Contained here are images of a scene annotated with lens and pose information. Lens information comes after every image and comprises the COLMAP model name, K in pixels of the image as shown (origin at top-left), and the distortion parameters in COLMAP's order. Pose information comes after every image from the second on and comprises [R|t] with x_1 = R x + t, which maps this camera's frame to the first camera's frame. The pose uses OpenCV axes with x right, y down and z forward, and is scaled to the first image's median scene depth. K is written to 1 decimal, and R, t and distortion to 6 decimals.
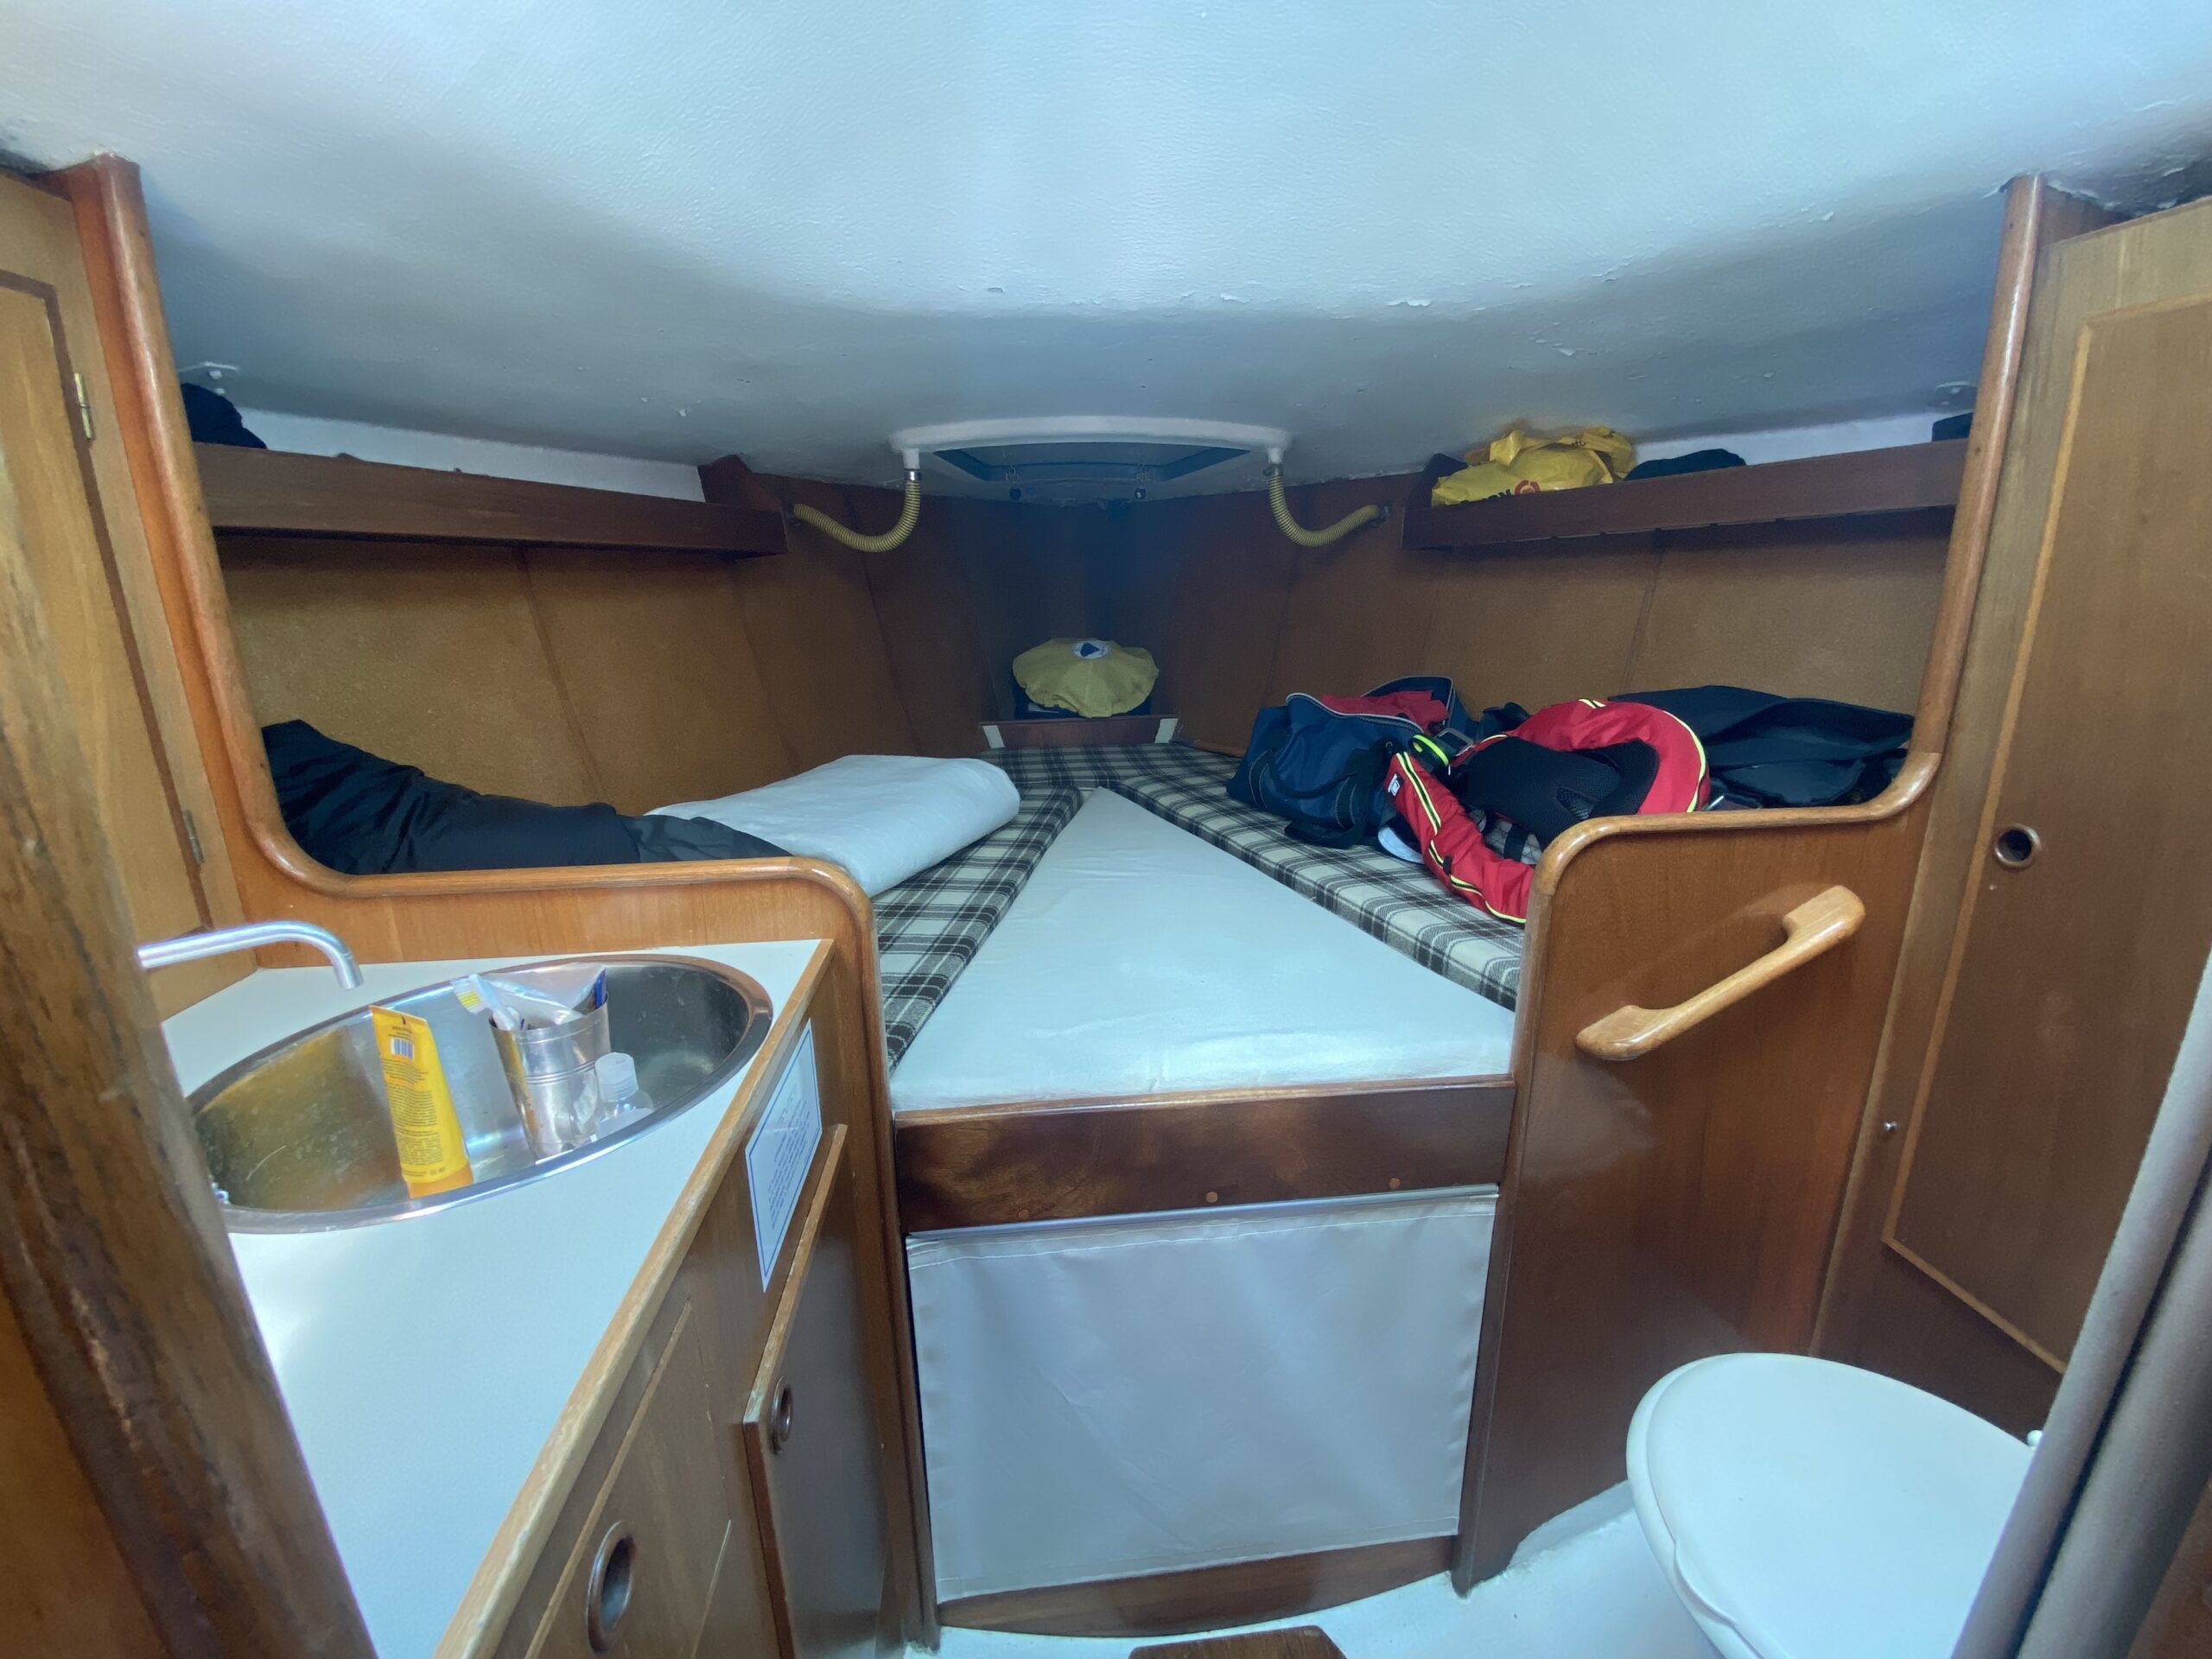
lens RADIAL K [[907.5, 0, 1119.2], [0, 907.5, 834.3], [0, 0, 1]] dist [0.026327, -0.000090]
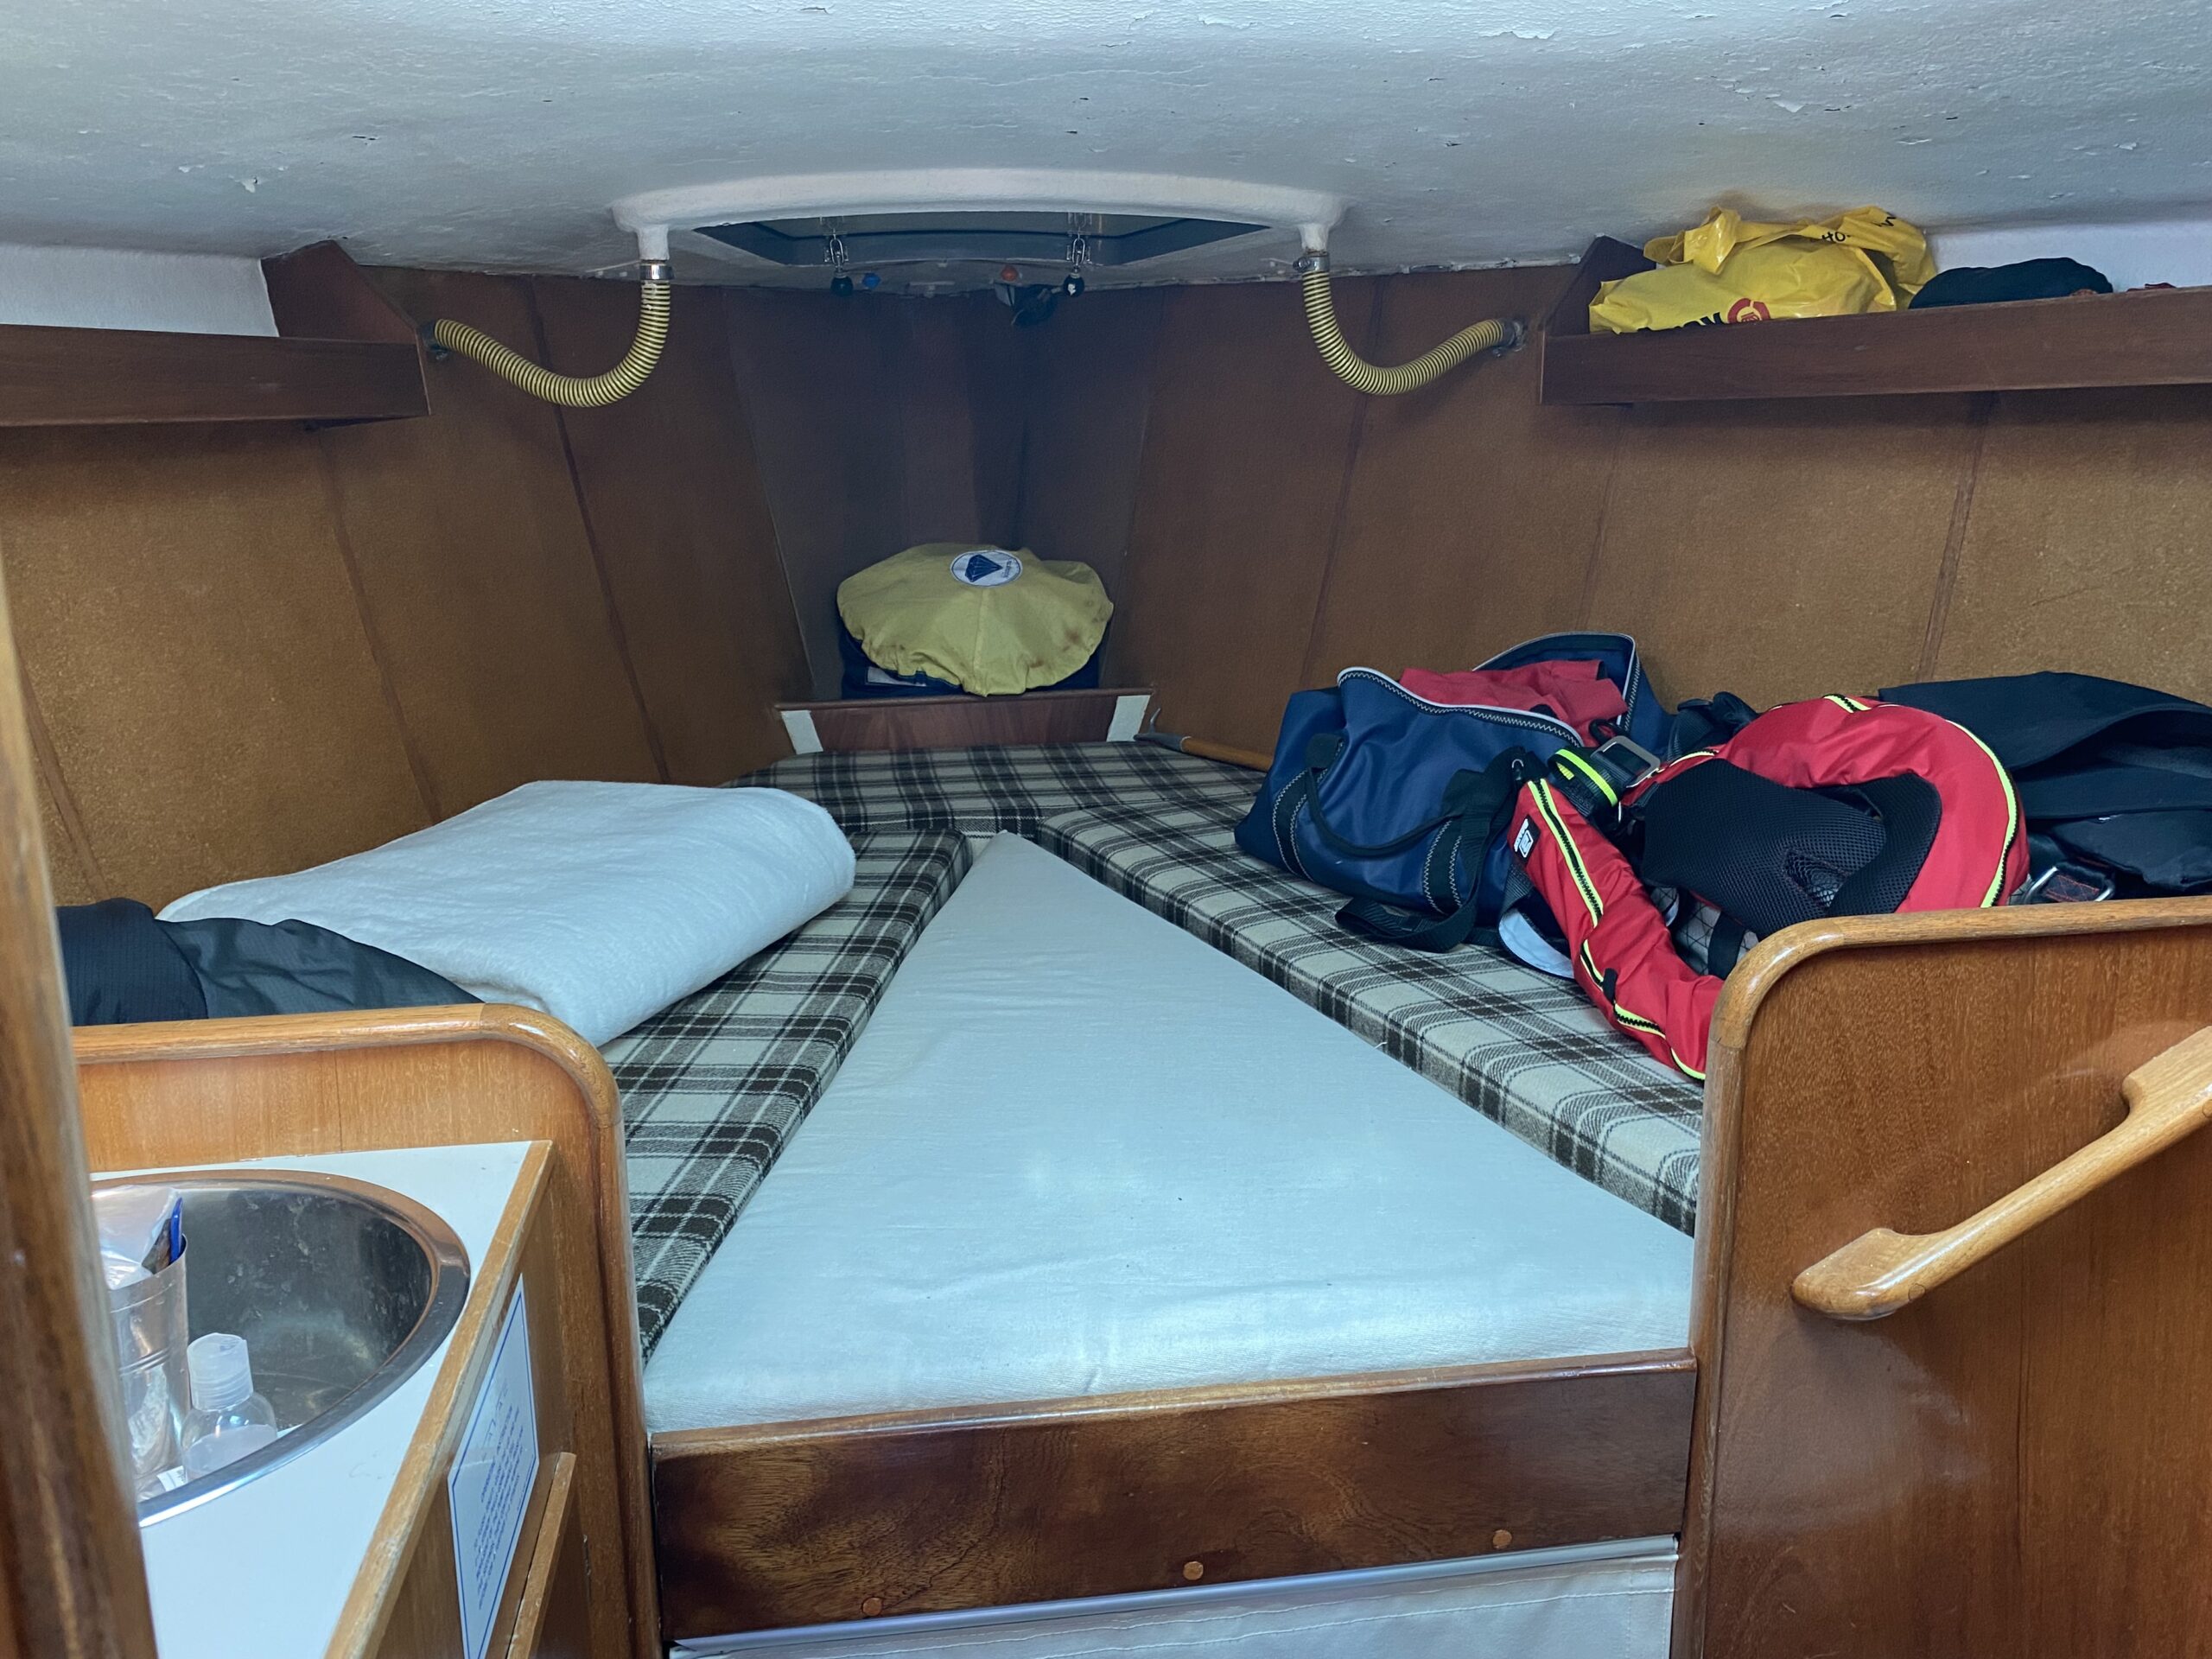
lens RADIAL K [[1795.9, 0, 1101.8], [0, 1795.9, 819.3], [0, 0, 1]] dist [0.014451, -0.008761]
pose [[0.999457, -0.008657, 0.031785, 0.006868], [0.010055, 0.998978, -0.044076, -0.023591], [-0.031371, 0.044372, 0.998522, -0.120435]]
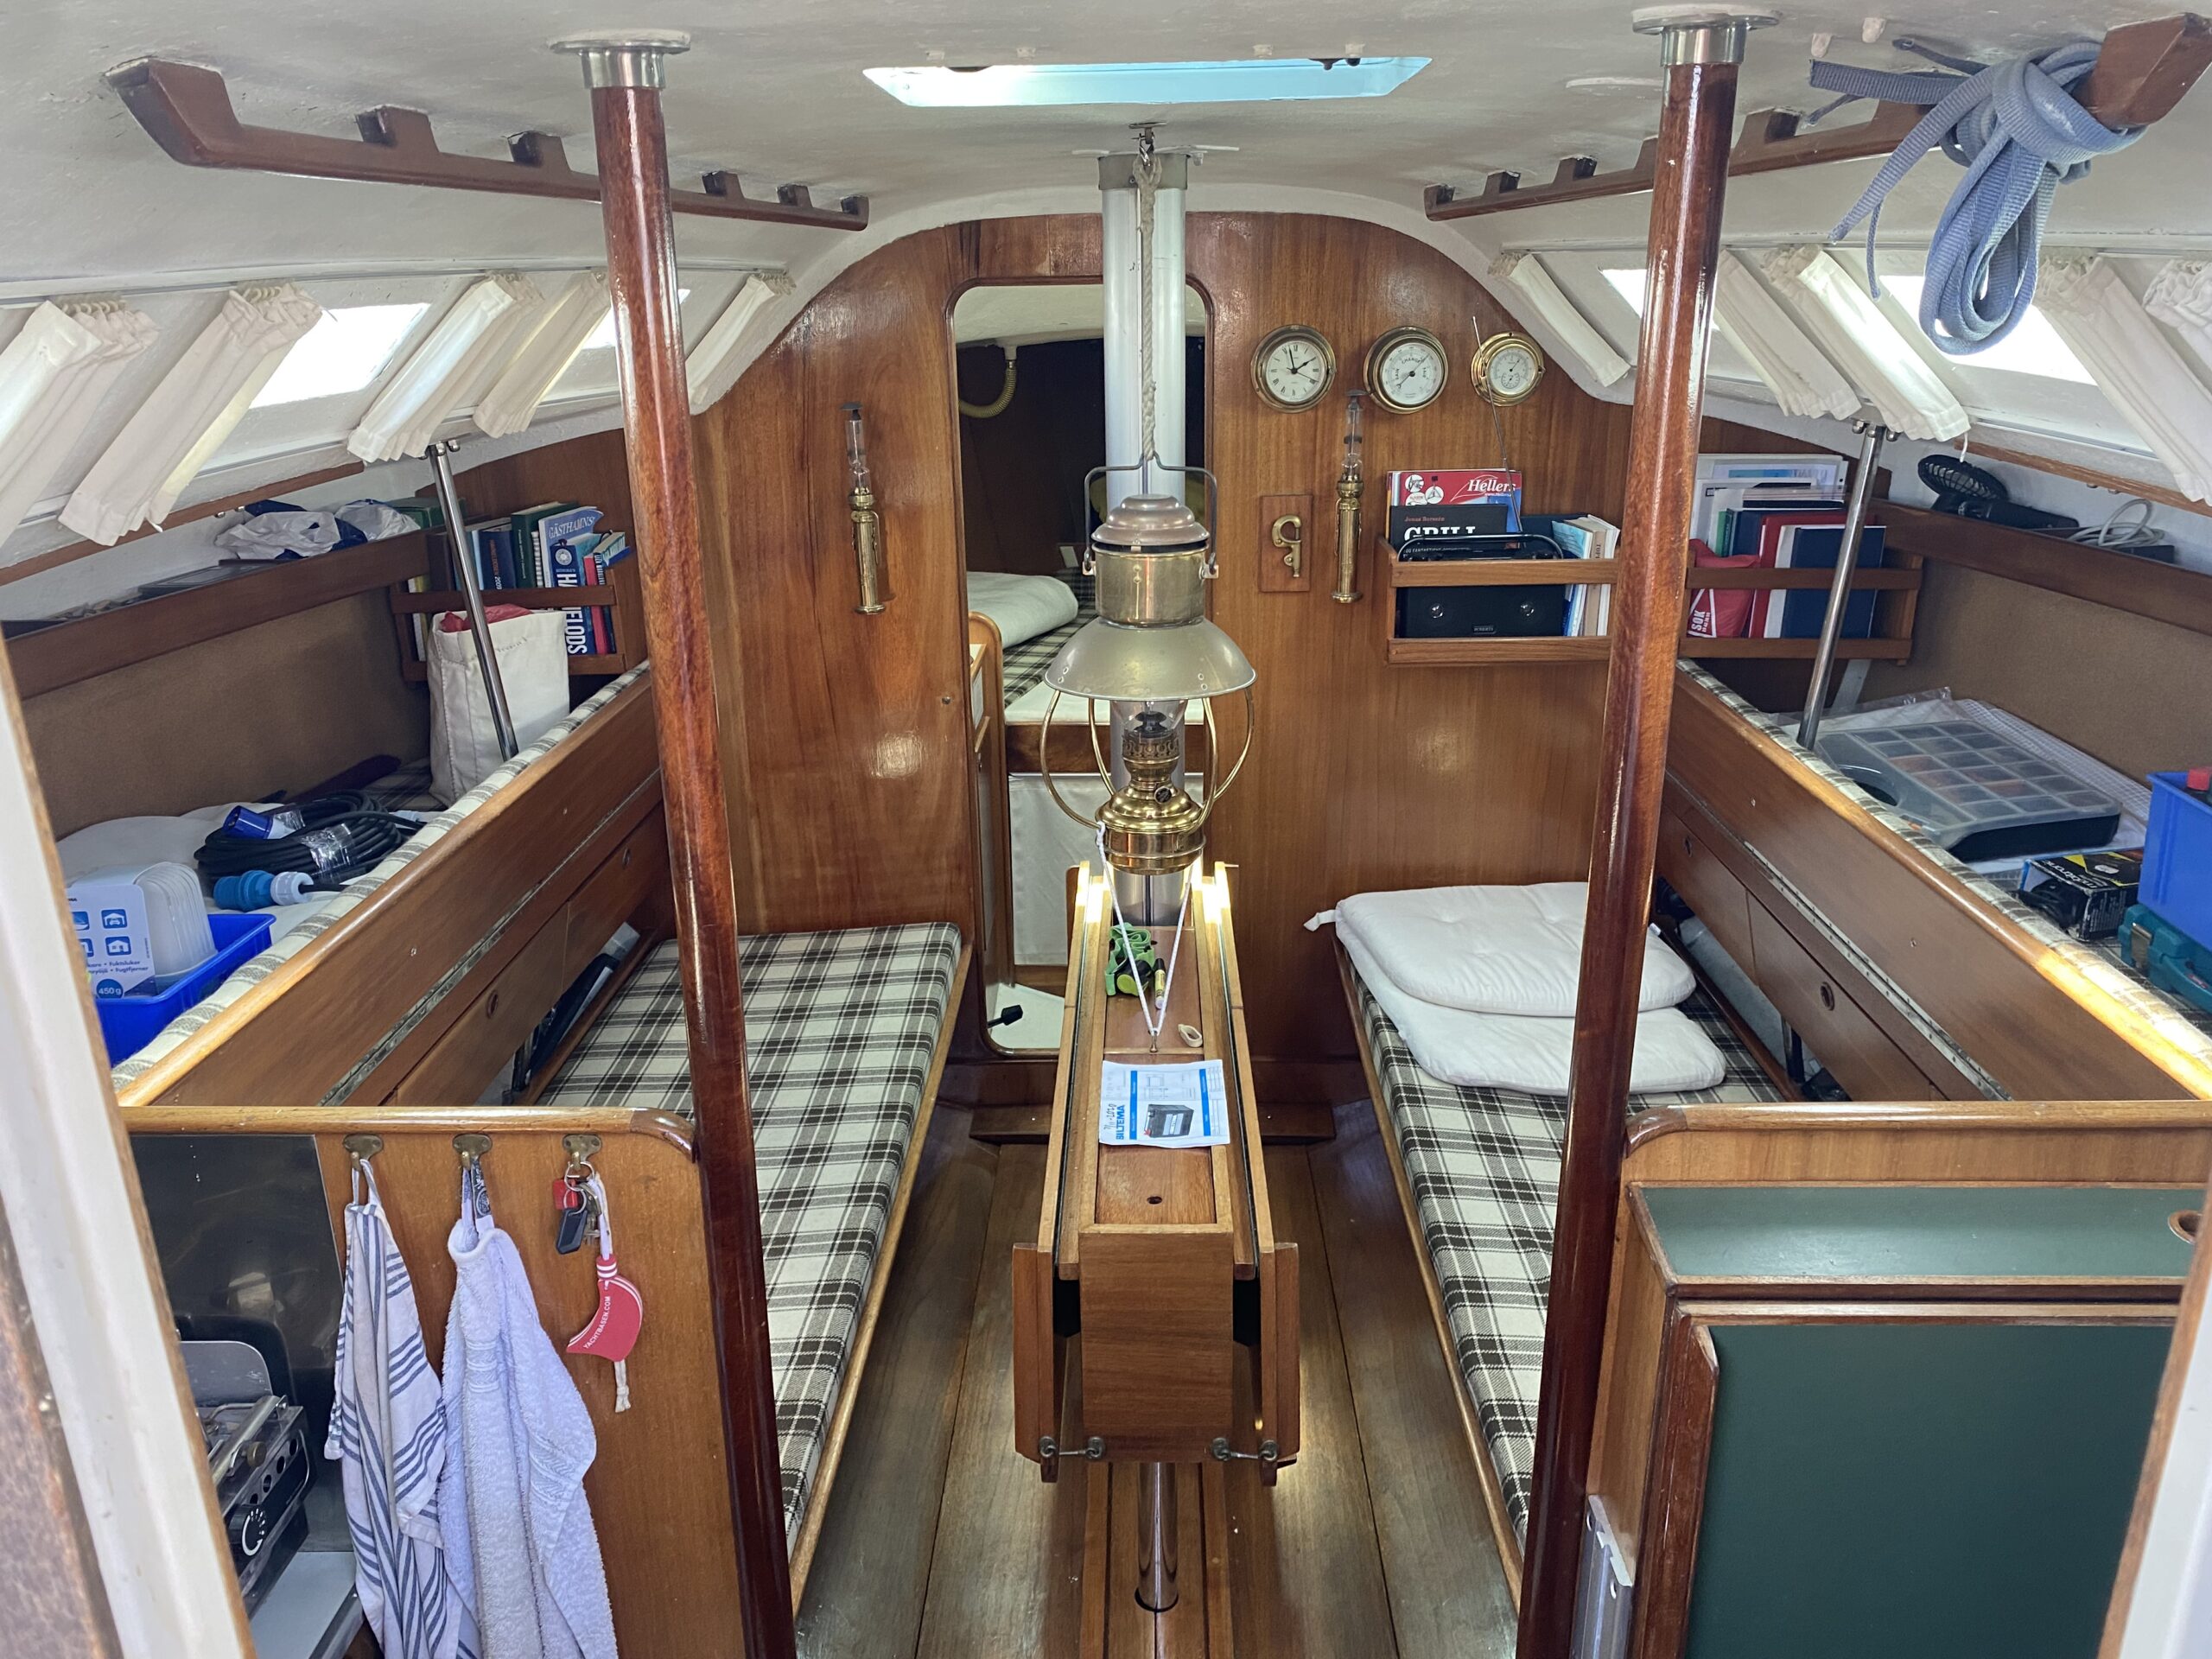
lens RADIAL K [[1652.7, 0, 1107.6], [0, 1652.7, 830.8], [0, 0, 1]] dist [0.000637, 0.000001]
pose [[0.990848, 0.043201, -0.127881, 0.429638], [-0.035025, 0.997237, 0.065505, 0.213980], [0.130357, -0.060426, 0.989624, -2.399358]]
